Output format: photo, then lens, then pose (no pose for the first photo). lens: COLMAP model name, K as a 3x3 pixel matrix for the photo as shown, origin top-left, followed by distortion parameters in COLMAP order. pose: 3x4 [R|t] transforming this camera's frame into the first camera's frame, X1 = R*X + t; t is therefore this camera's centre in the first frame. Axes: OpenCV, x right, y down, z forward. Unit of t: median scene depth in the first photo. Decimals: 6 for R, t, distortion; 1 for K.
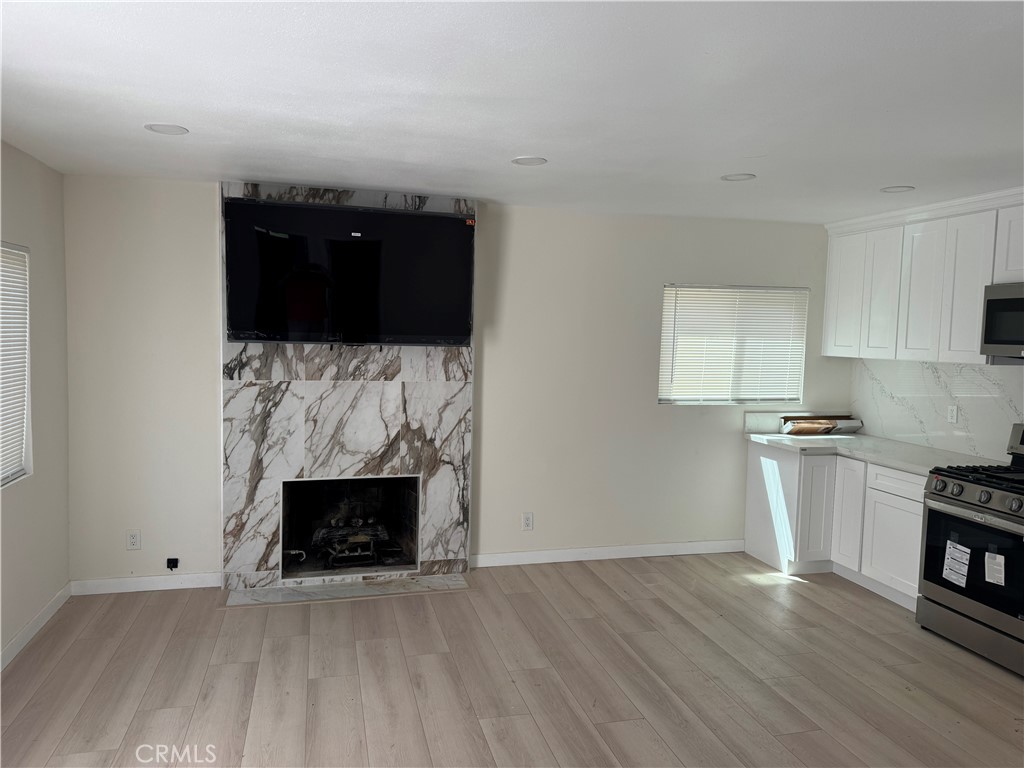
lens RADIAL K [[728.5, 0, 515.1], [0, 728.5, 383.6], [0, 0, 1]] dist [0.000310, -0.002079]
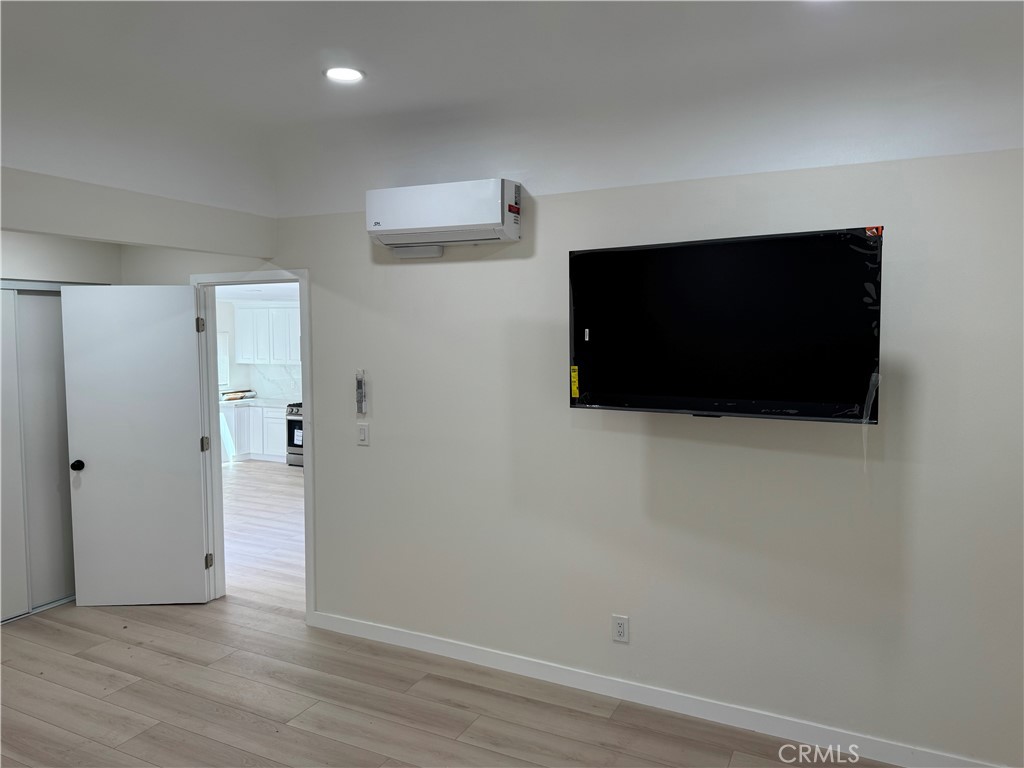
lens RADIAL K [[728.5, 0, 514.7], [0, 728.5, 381.6], [0, 0, 1]] dist [0.000310, -0.002079]
pose [[0.664379, -0.070805, 0.744034, -0.698386], [0.065495, 0.997188, 0.036412, -0.009355], [-0.744520, 0.024539, 0.667149, -1.145510]]
